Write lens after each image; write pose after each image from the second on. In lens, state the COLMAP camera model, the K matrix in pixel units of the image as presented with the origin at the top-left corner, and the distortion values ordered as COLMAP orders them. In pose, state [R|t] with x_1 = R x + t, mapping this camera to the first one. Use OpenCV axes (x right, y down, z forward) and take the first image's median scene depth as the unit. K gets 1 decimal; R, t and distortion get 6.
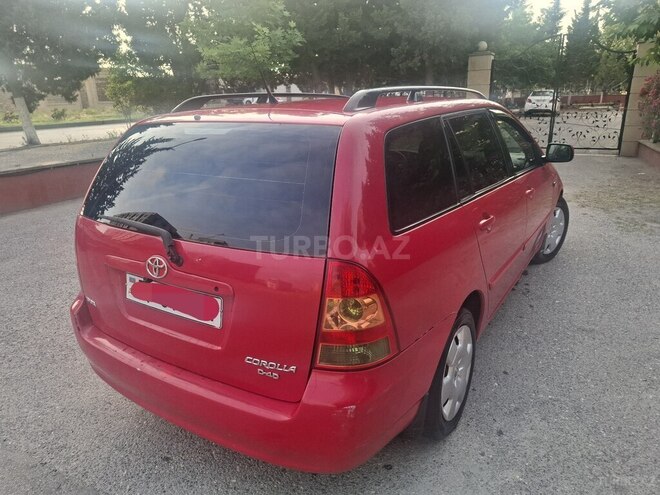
lens RADIAL K [[452.4, 0, 337.0], [0, 452.4, 255.9], [0, 0, 1]] dist [0.055779, -0.042185]
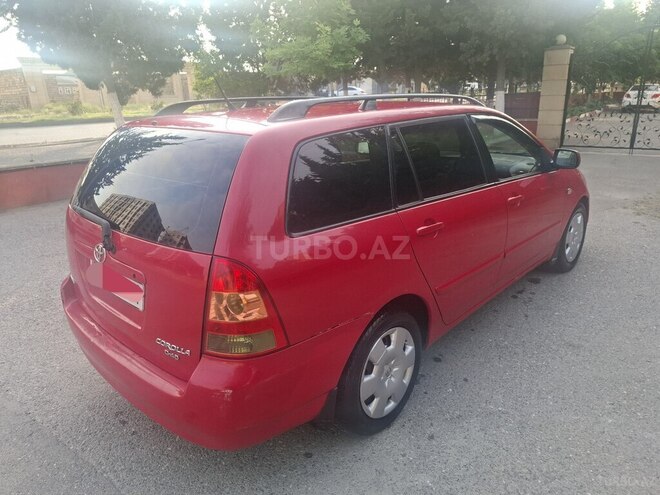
lens RADIAL K [[452.4, 0, 340.8], [0, 452.4, 240.8], [0, 0, 1]] dist [0.055779, -0.042185]
pose [[0.984885, 0.058752, -0.162941, 0.264530], [-0.061156, 0.998080, -0.009774, -0.021975], [0.162054, 0.019591, 0.986587, -0.032677]]
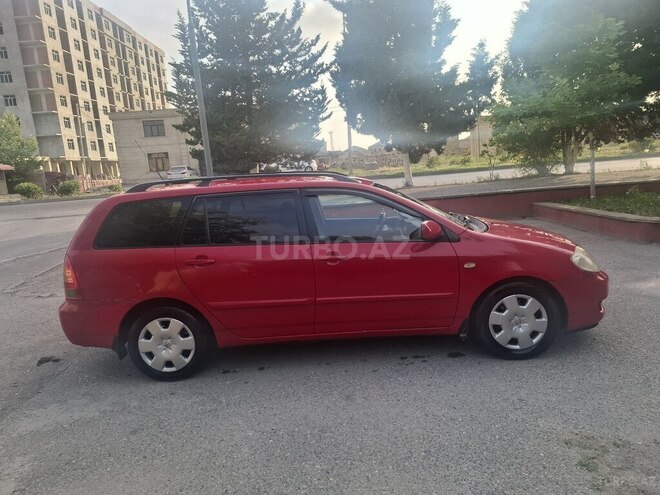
lens RADIAL K [[452.4, 0, 327.0], [0, 452.4, 257.7], [0, 0, 1]] dist [0.055779, -0.042185]
pose [[0.518740, 0.153751, -0.840993, 1.674955], [-0.206697, 0.977068, 0.051134, -0.232418], [0.829569, 0.147305, 0.538624, 0.465197]]
